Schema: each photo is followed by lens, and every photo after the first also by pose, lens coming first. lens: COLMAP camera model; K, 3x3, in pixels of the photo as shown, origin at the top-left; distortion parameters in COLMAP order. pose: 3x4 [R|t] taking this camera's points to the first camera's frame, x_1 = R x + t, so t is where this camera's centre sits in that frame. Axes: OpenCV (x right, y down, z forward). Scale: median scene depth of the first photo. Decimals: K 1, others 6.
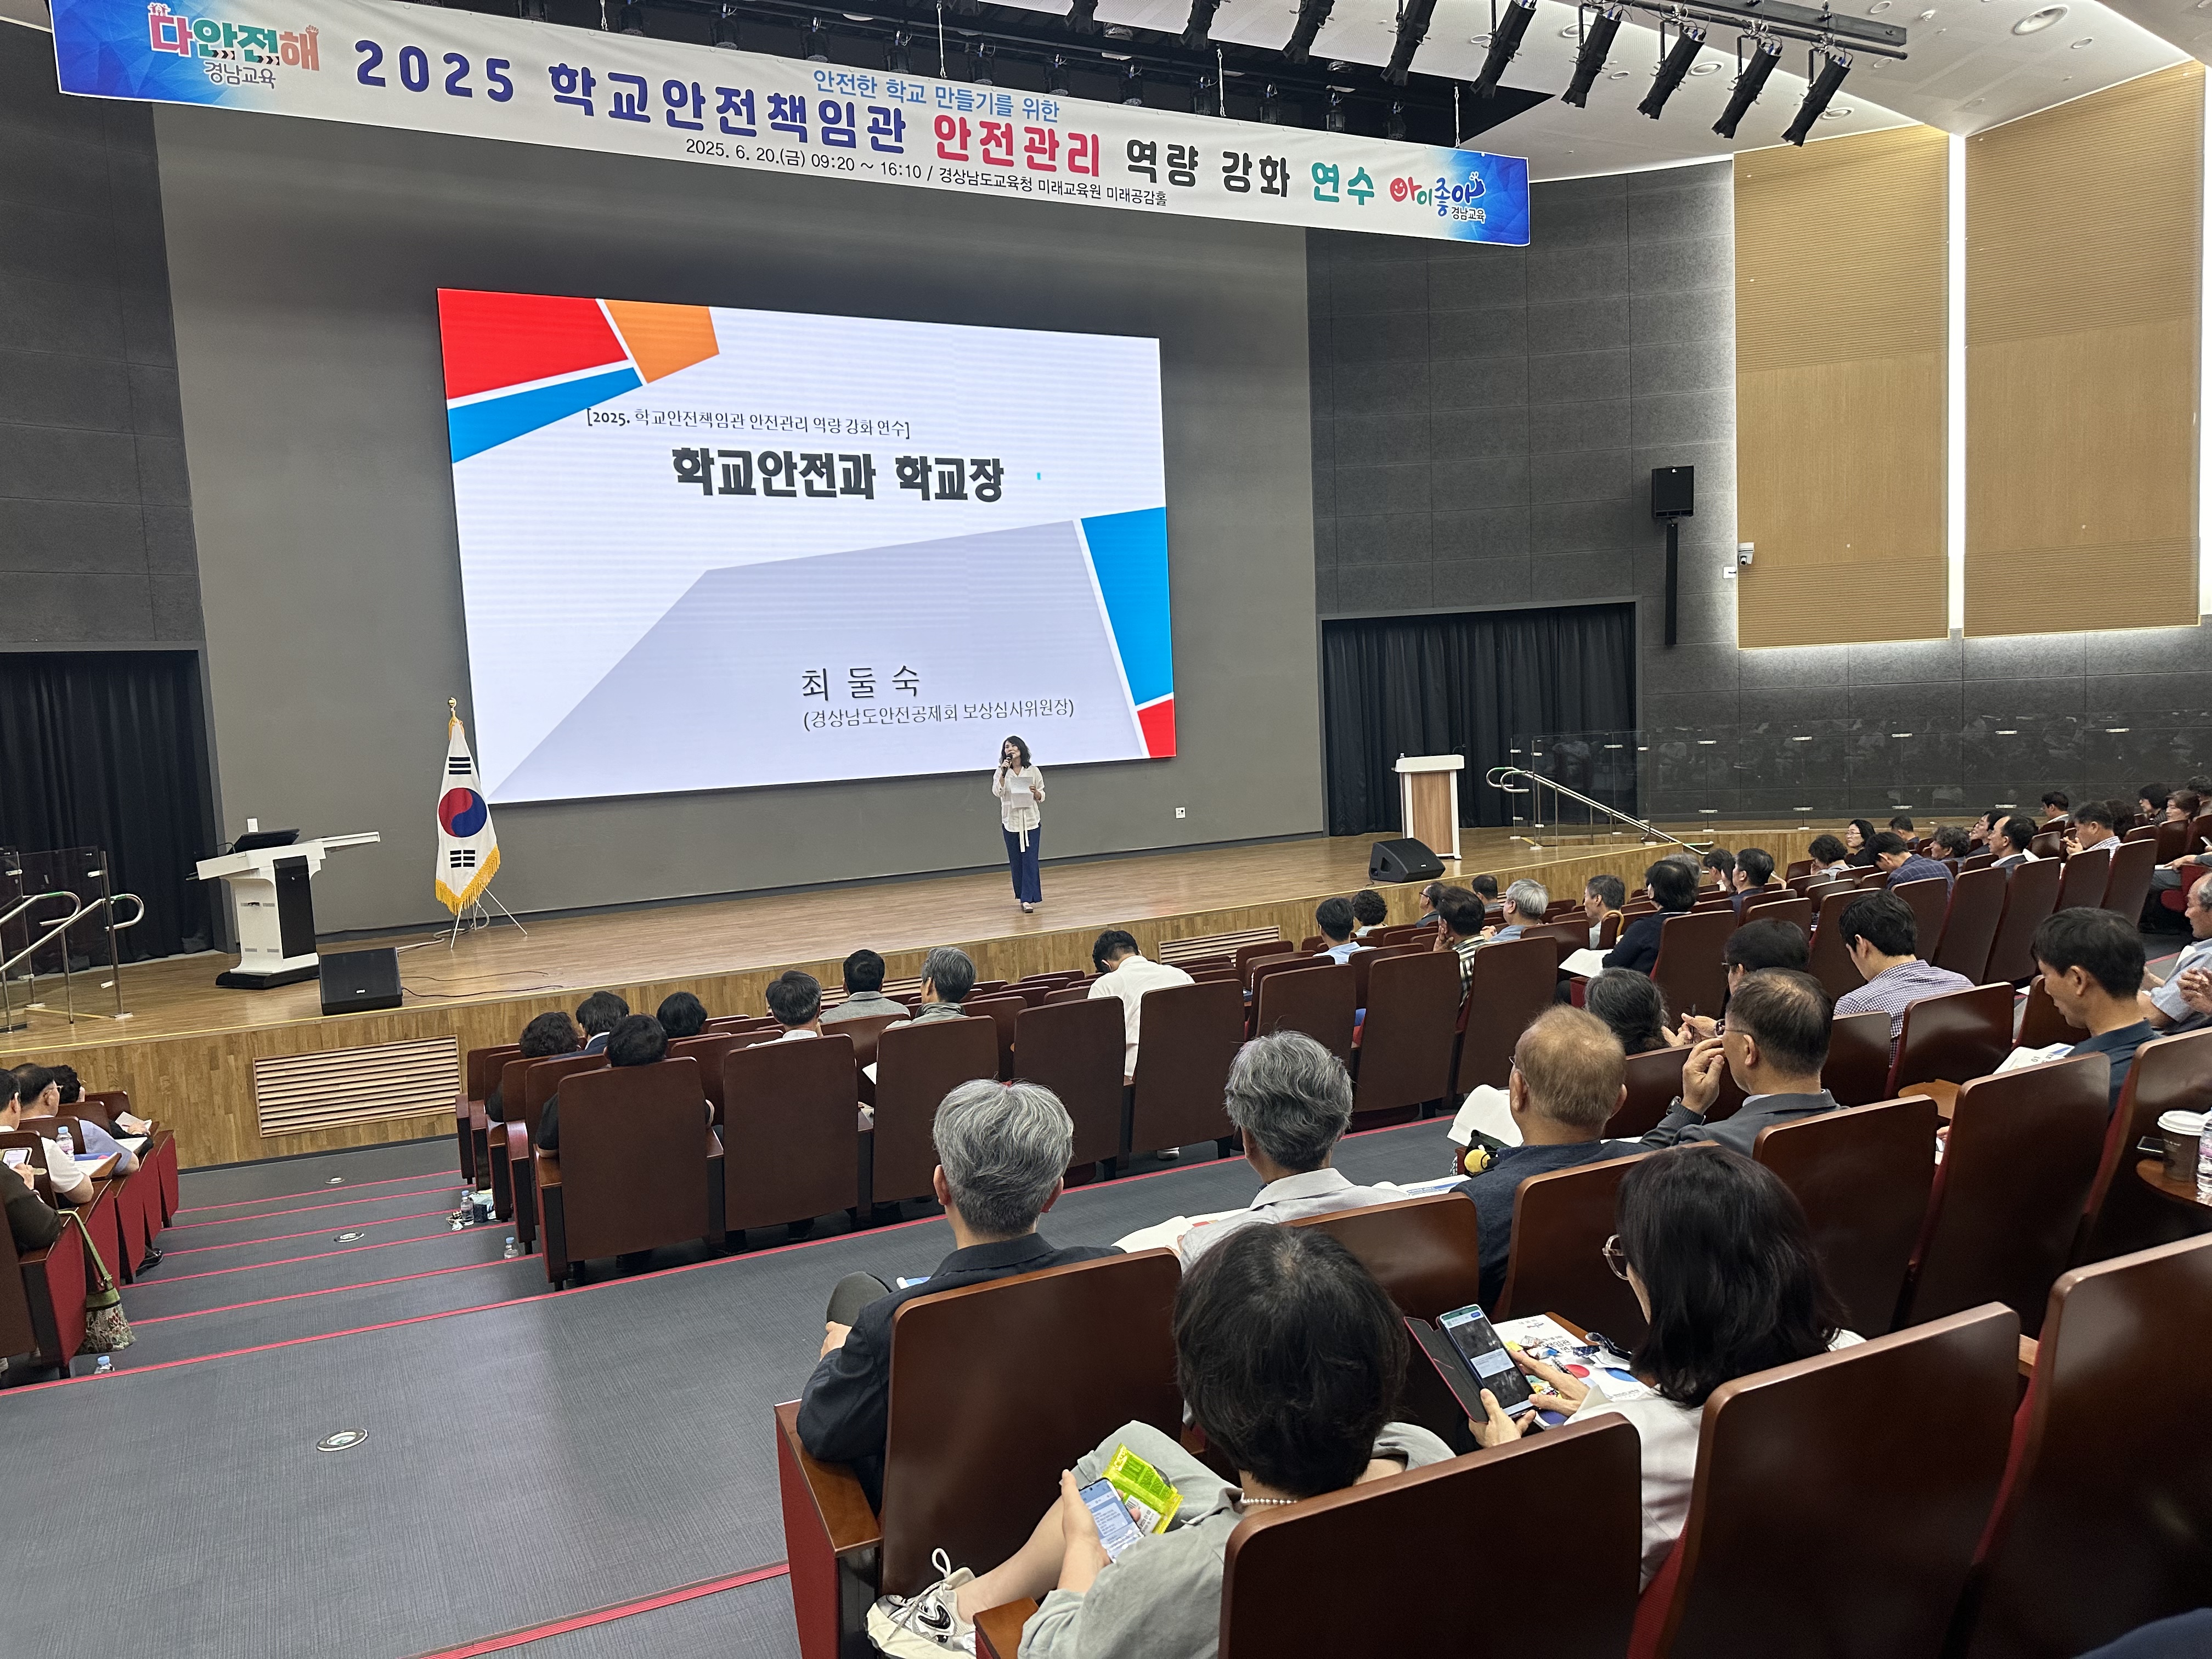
lens RADIAL K [[1551.7, 0, 1096.1], [0, 1551.7, 828.5], [0, 0, 1]] dist [0.176093, -0.318742]
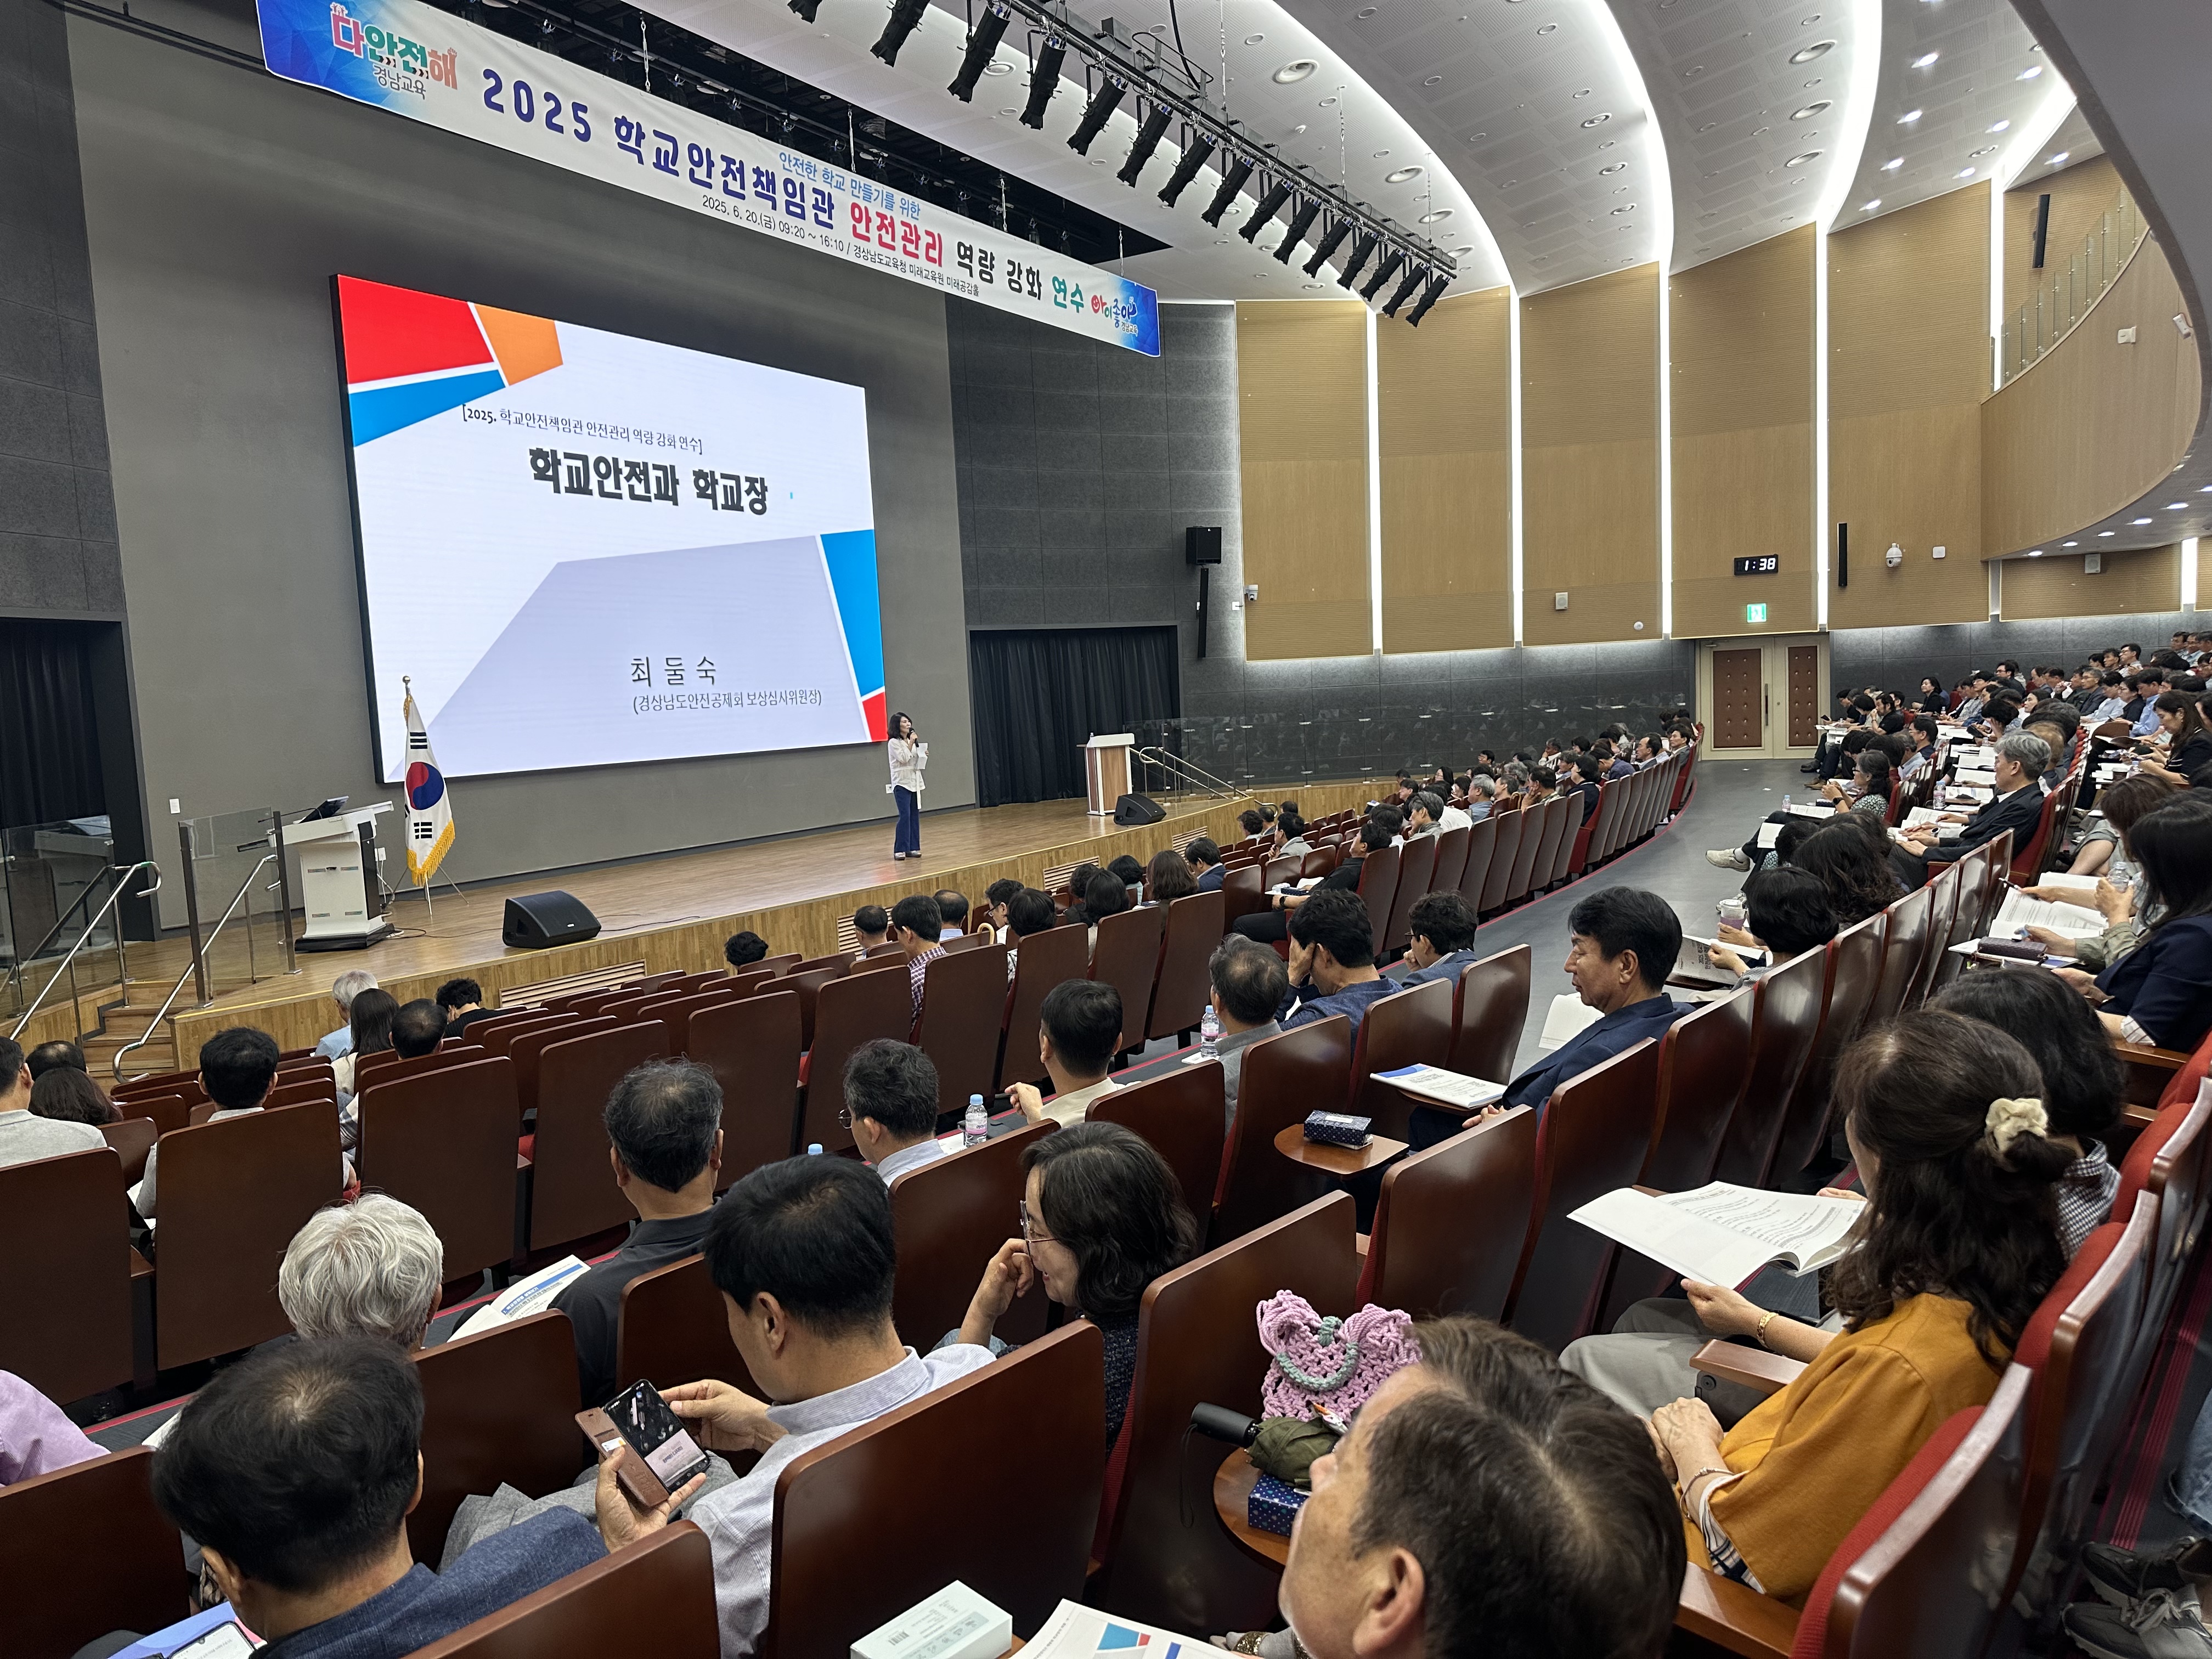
lens RADIAL K [[1551.7, 0, 1096.1], [0, 1551.7, 828.5], [0, 0, 1]] dist [0.176093, -0.318742]
pose [[0.848989, -0.039281, 0.526949, -0.500173], [0.050028, 0.998729, -0.006152, 0.040697], [-0.526037, 0.031585, 0.849875, -0.099683]]
